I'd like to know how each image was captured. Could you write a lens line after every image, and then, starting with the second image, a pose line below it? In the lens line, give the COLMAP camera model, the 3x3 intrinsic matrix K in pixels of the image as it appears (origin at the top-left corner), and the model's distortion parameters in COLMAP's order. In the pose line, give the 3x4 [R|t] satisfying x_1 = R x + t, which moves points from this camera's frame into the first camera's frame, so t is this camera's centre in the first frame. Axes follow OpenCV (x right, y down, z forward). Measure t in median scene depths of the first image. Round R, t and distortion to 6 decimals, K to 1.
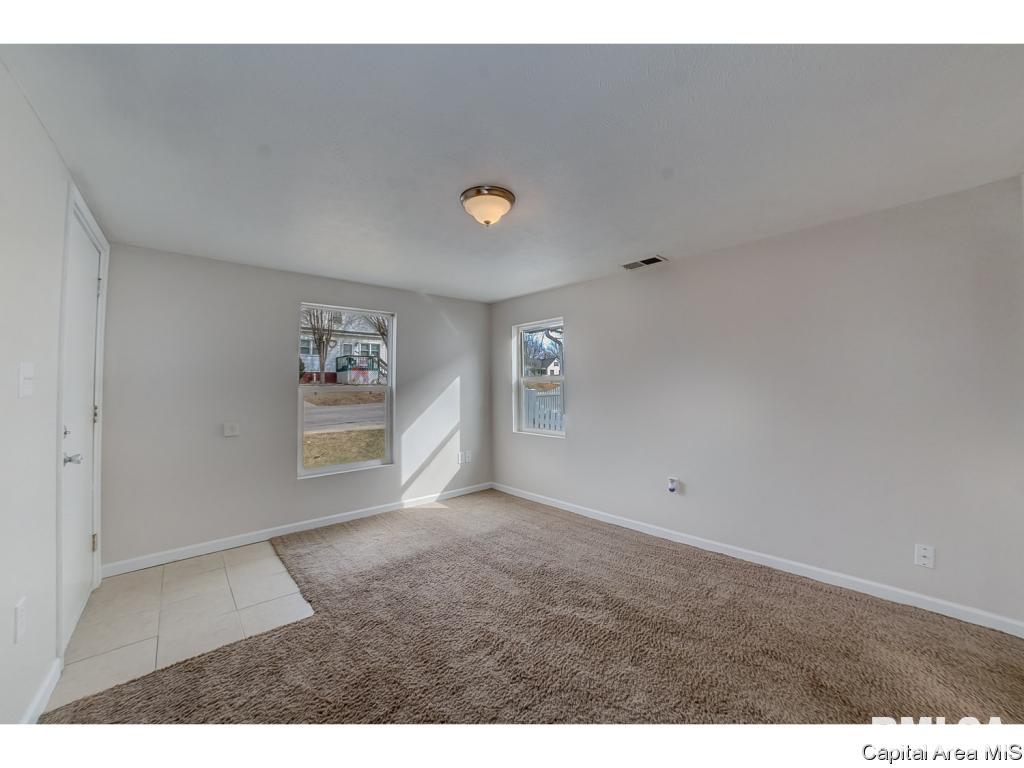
lens RADIAL K [[387.7, 0, 508.5], [0, 387.7, 368.9], [0, 0, 1]] dist [-0.057857, 0.009563]
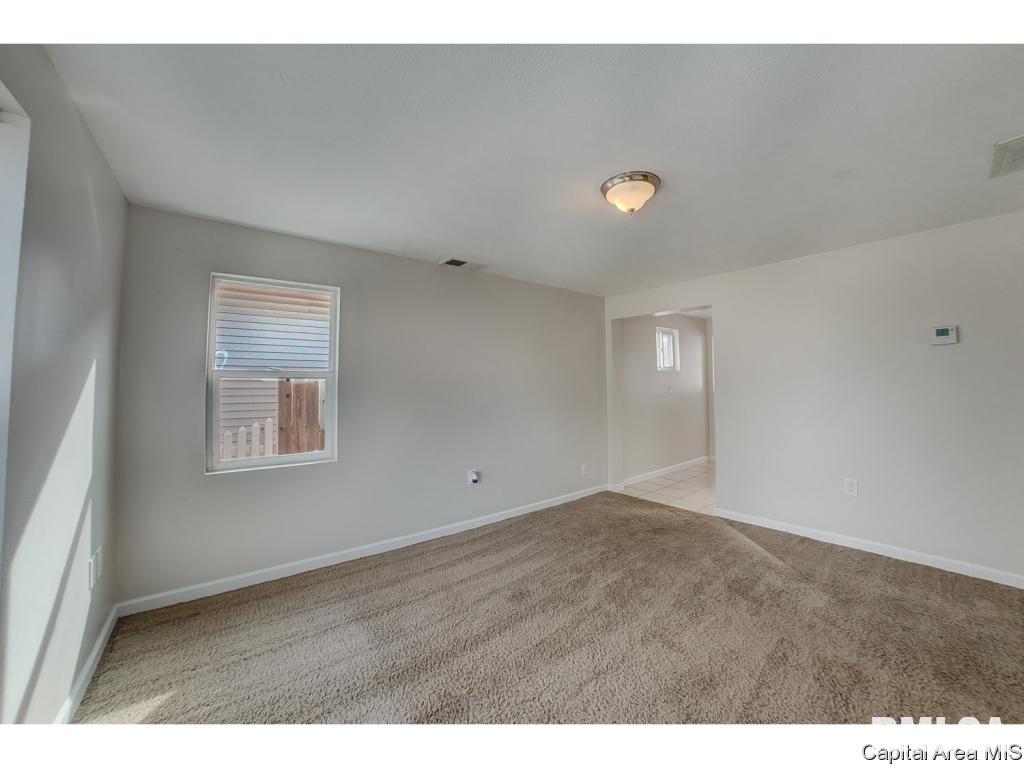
lens RADIAL K [[387.7, 0, 508.5], [0, 387.7, 368.9], [0, 0, 1]] dist [-0.057857, 0.009563]
pose [[0.076880, 0.064108, 0.994977, -0.615624], [-0.034741, 0.997497, -0.061586, 0.053343], [-0.996435, -0.029832, 0.078915, 0.740709]]
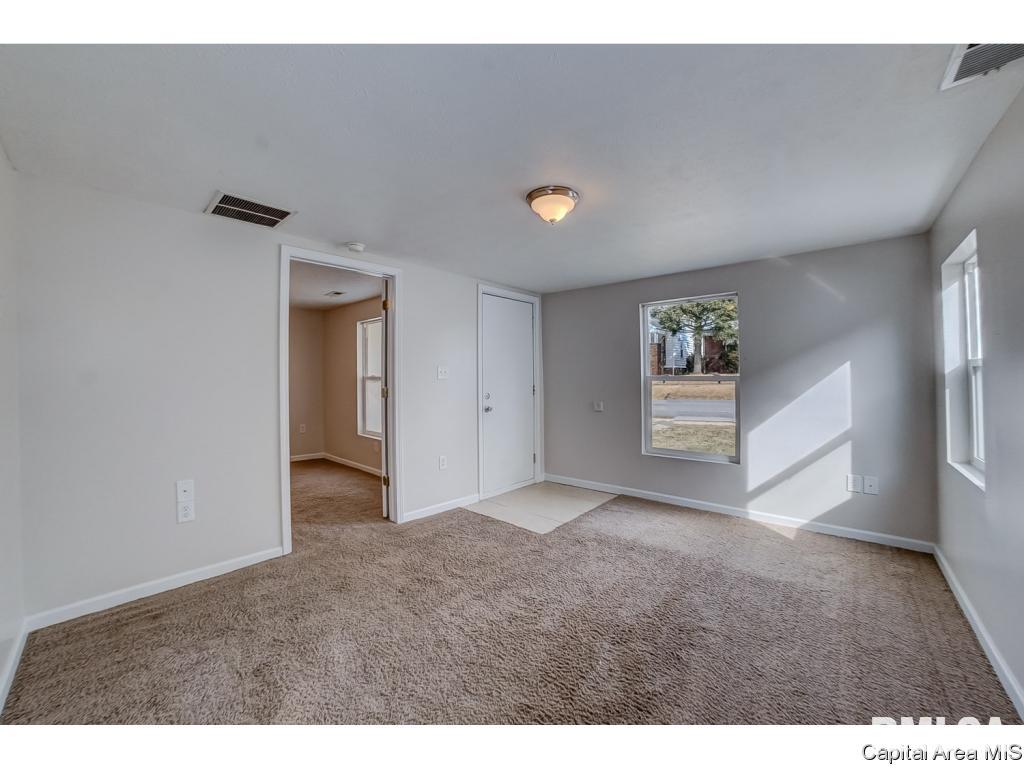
lens RADIAL K [[387.7, 0, 508.5], [0, 387.7, 368.9], [0, 0, 1]] dist [-0.057857, 0.009563]
pose [[0.125875, -0.008709, -0.992008, 0.585967], [0.041476, 0.999133, -0.003509, 0.013036], [0.991179, -0.040703, 0.126128, 0.448082]]
